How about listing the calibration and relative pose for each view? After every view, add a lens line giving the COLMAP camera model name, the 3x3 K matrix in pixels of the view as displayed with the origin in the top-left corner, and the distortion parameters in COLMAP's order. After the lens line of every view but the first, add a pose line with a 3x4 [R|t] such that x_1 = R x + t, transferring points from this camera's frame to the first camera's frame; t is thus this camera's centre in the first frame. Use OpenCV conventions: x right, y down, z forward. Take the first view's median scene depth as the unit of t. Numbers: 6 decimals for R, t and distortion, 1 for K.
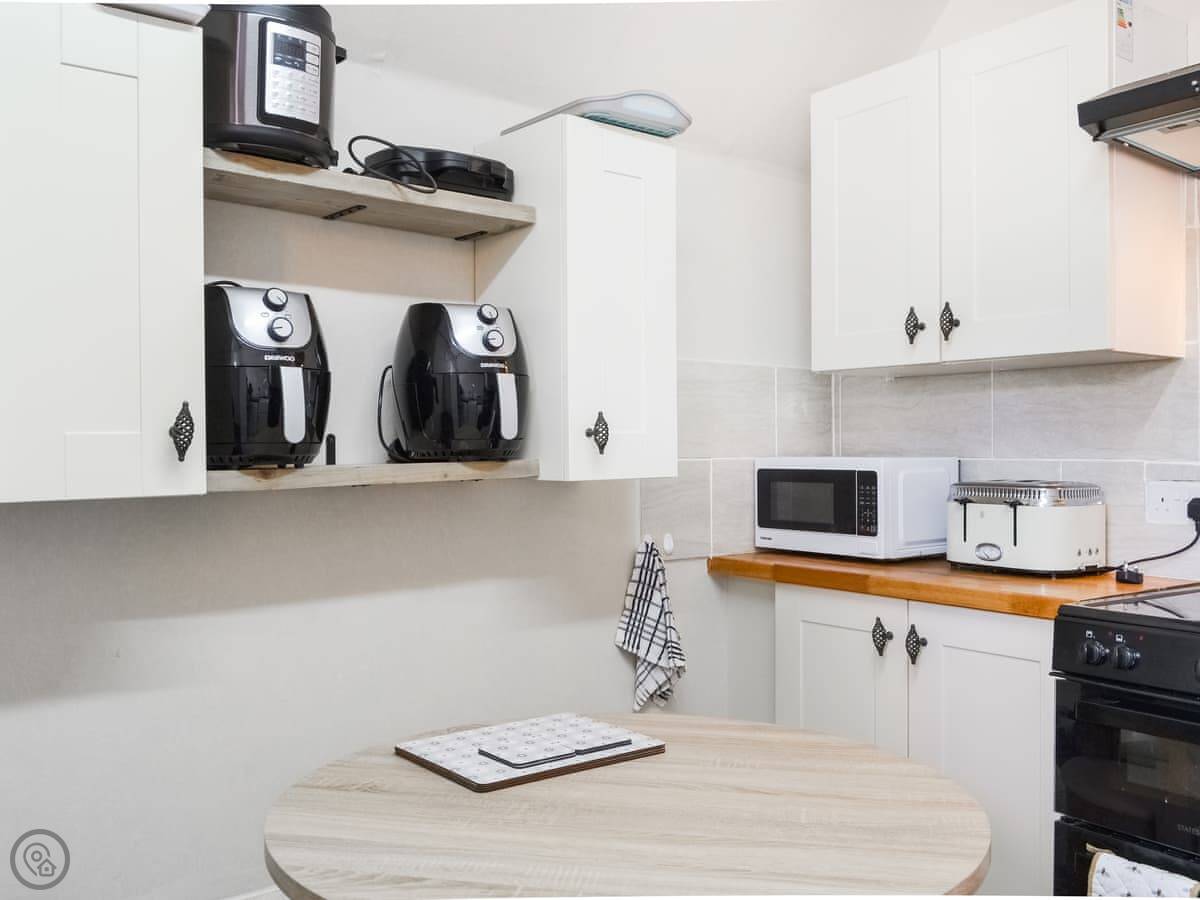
lens RADIAL K [[1063.7, 0, 631.2], [0, 1063.7, 449.1], [0, 0, 1]] dist [-0.025754, 0.009082]
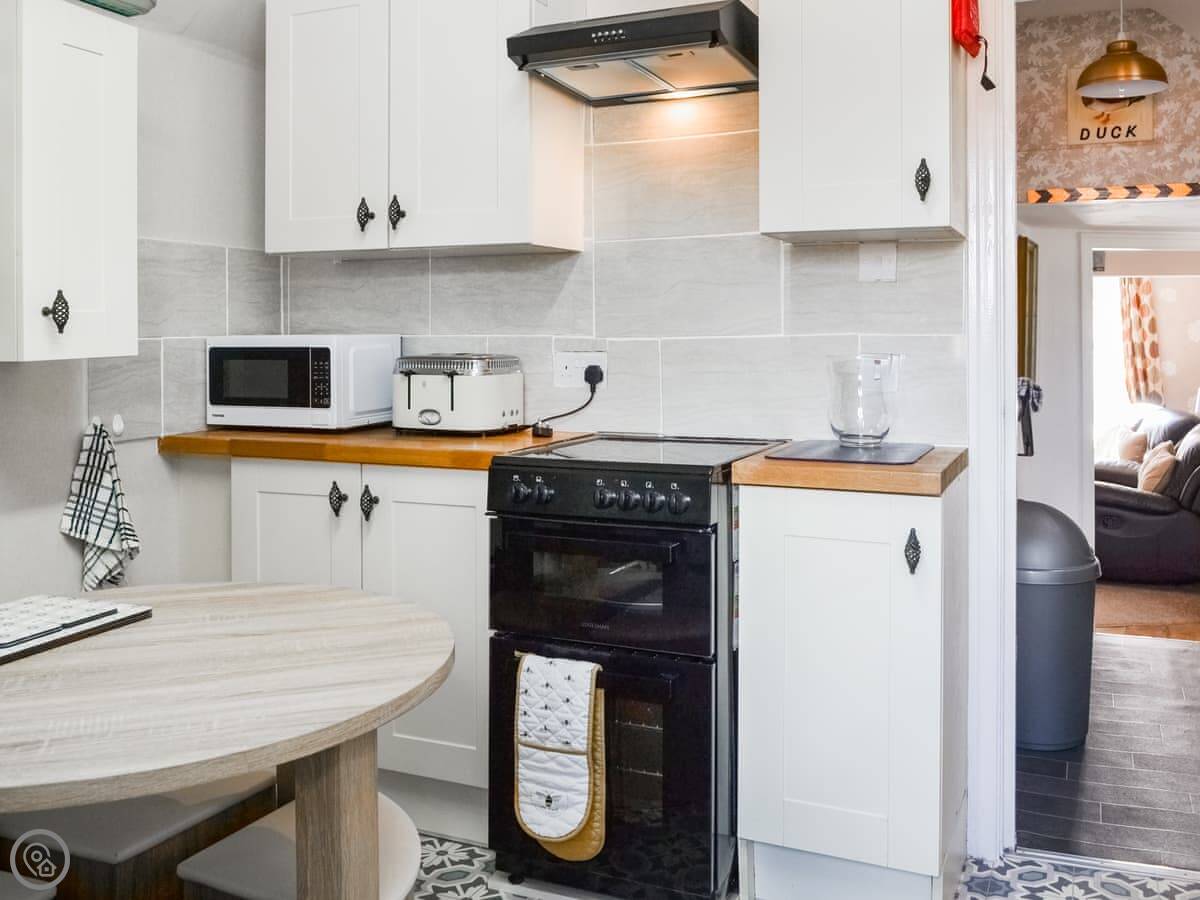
lens RADIAL K [[1063.7, 0, 631.2], [0, 1063.7, 449.1], [0, 0, 1]] dist [-0.025754, 0.009082]
pose [[0.858125, -0.061825, 0.509704, -0.063300], [0.004313, 0.993557, 0.113252, 0.002277], [-0.513422, -0.094986, 0.852863, -0.093439]]
